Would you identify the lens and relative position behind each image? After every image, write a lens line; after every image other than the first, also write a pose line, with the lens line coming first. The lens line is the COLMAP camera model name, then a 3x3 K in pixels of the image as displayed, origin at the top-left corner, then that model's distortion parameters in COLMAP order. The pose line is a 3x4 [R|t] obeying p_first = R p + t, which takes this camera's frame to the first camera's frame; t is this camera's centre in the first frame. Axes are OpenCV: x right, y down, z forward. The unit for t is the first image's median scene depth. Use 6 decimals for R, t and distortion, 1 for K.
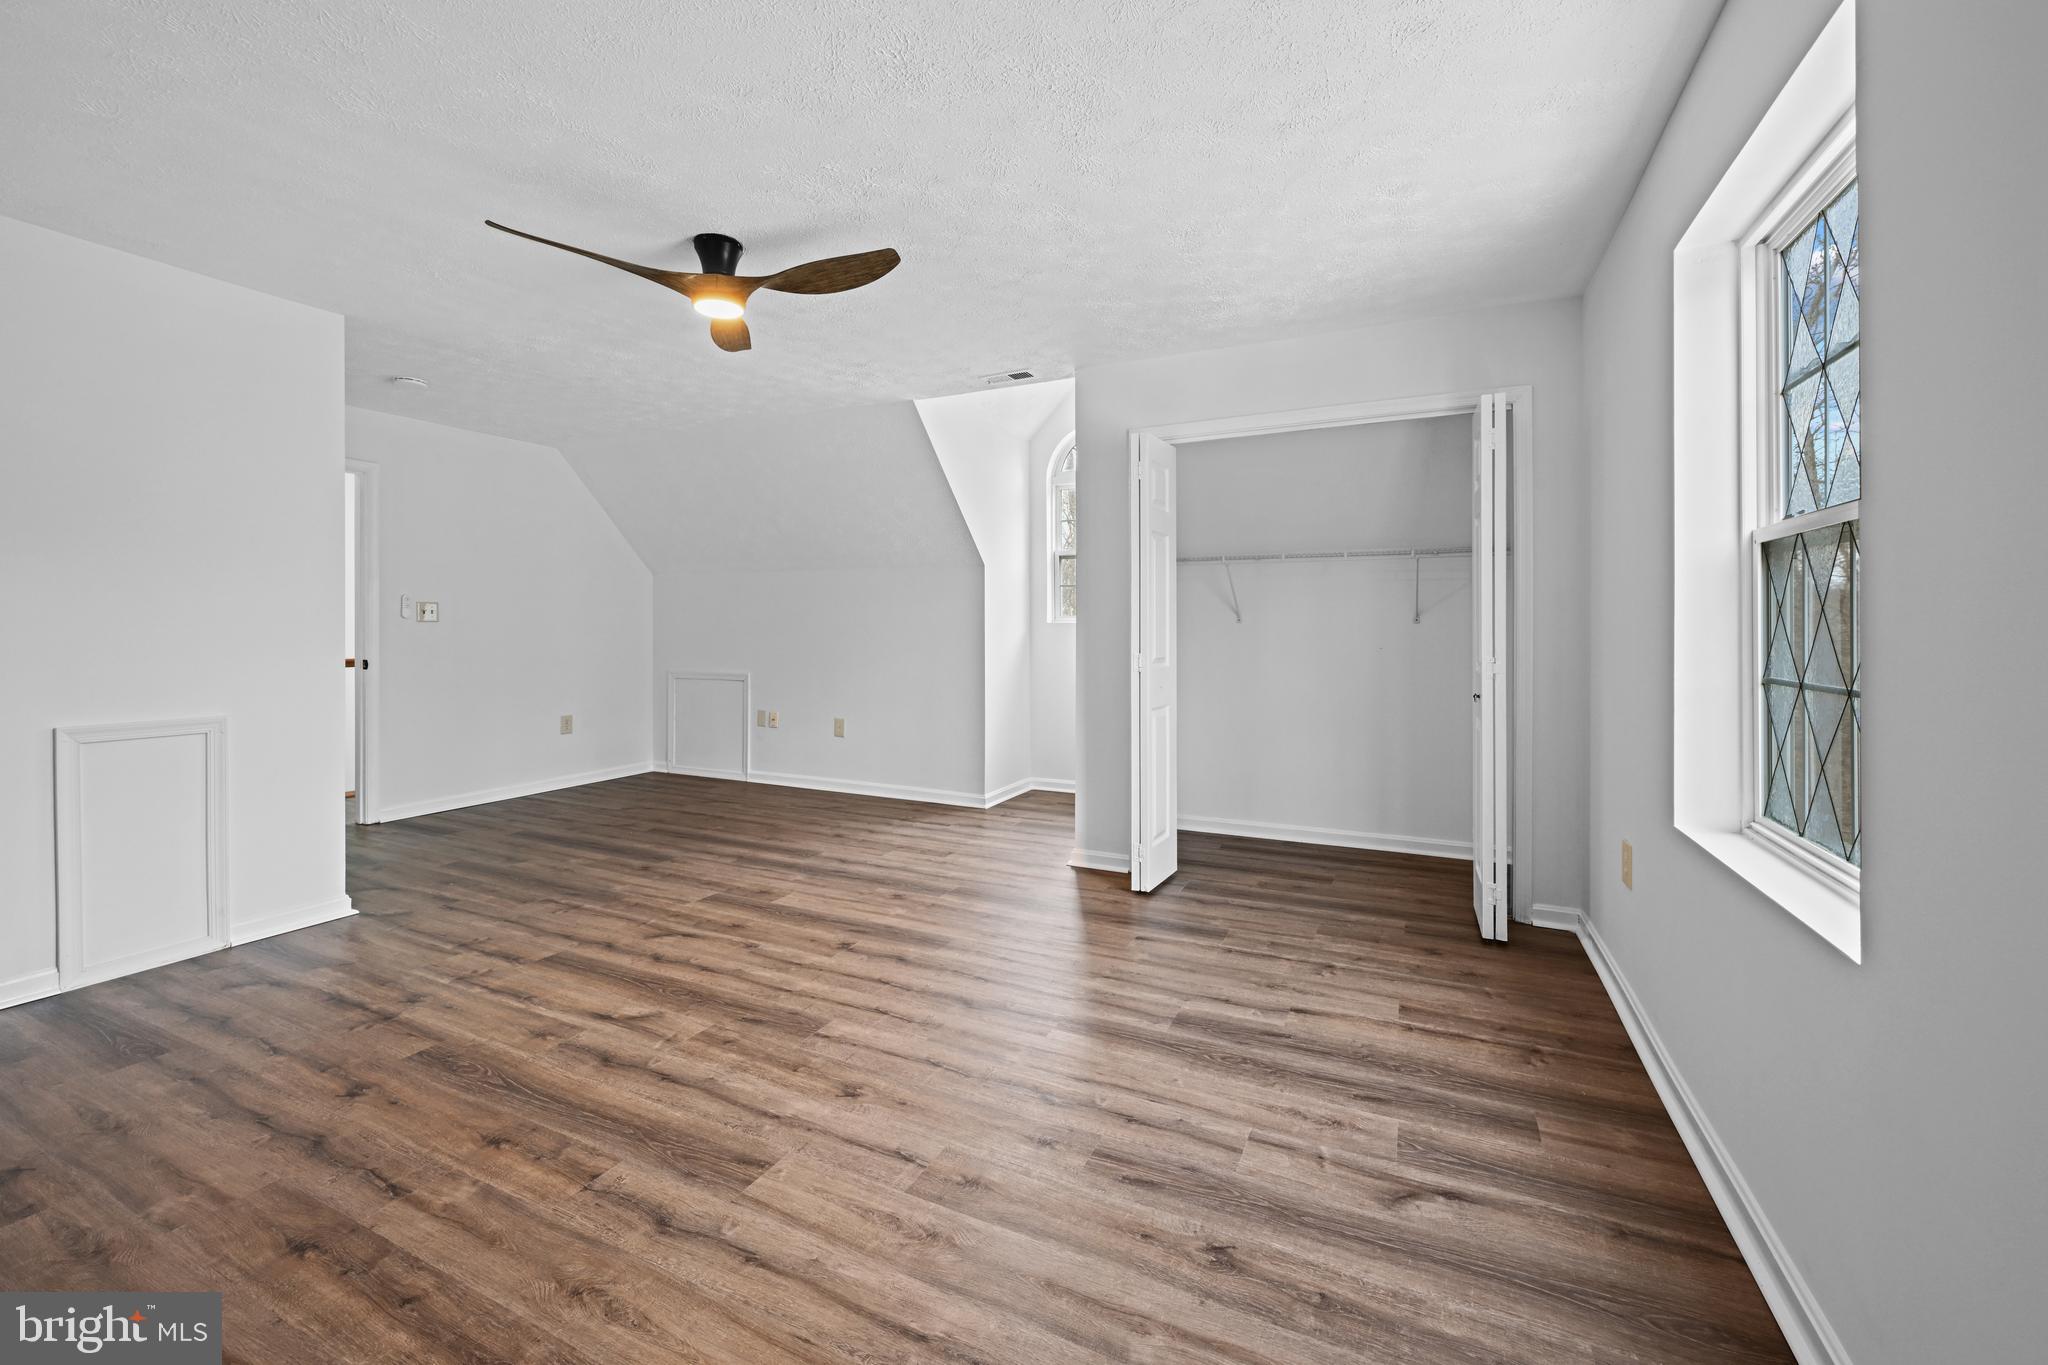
lens RADIAL K [[821.3, 0, 1028.7], [0, 821.3, 620.4], [0, 0, 1]] dist [-0.004814, -0.000520]
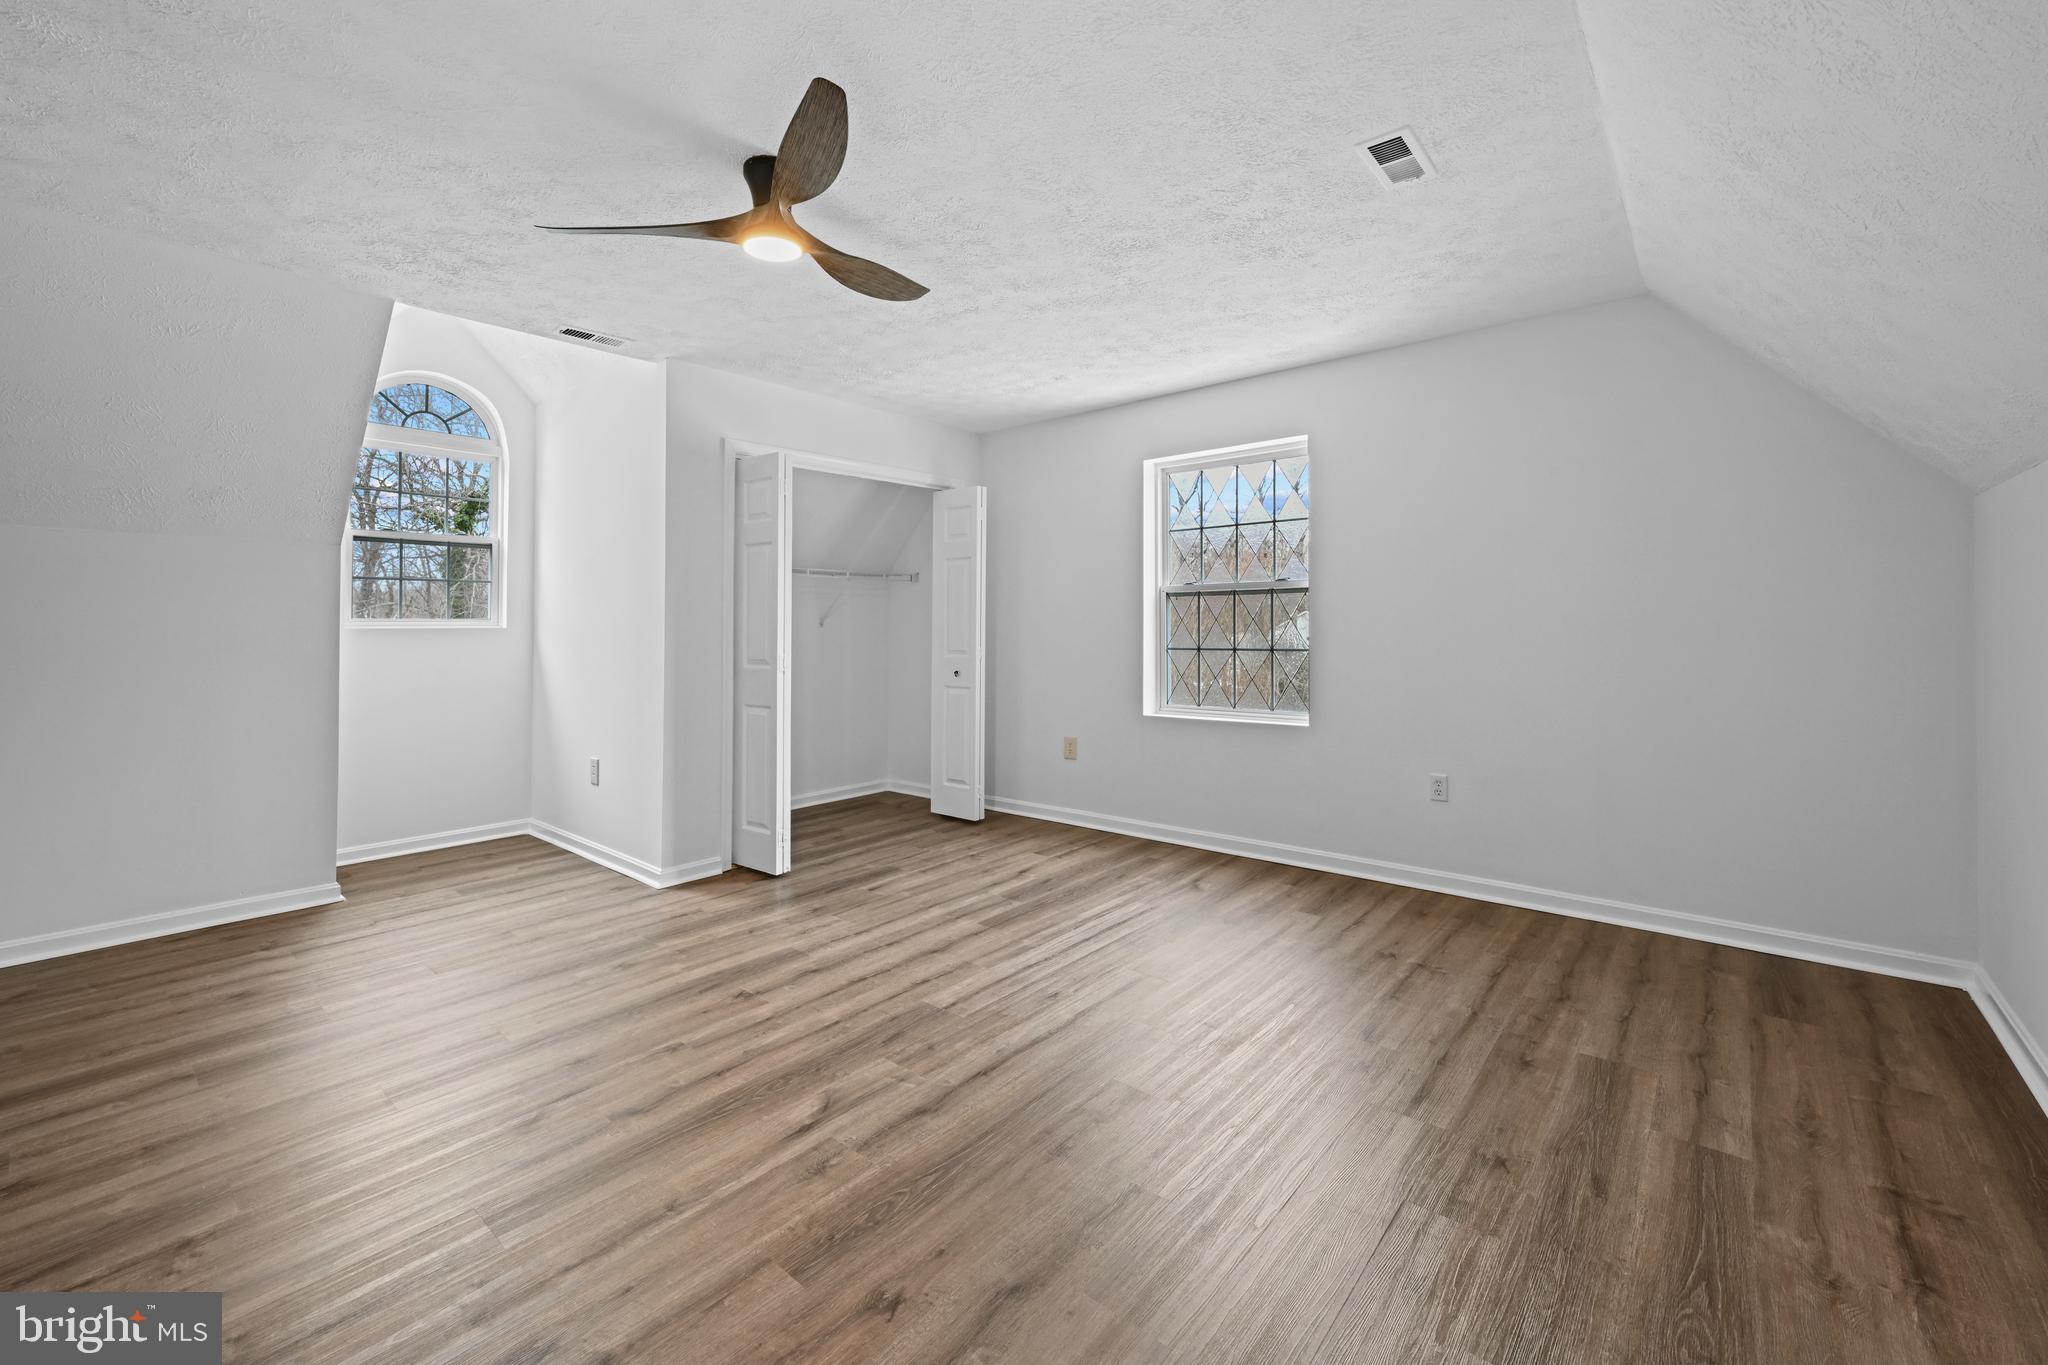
lens RADIAL K [[821.3, 0, 1031.9], [0, 821.3, 634.0], [0, 0, 1]] dist [-0.004814, -0.000520]
pose [[0.258061, -0.009851, 0.966078, -1.178134], [-0.001472, 0.999943, 0.010590, -0.001113], [-0.966127, -0.004155, 0.258032, 0.567106]]
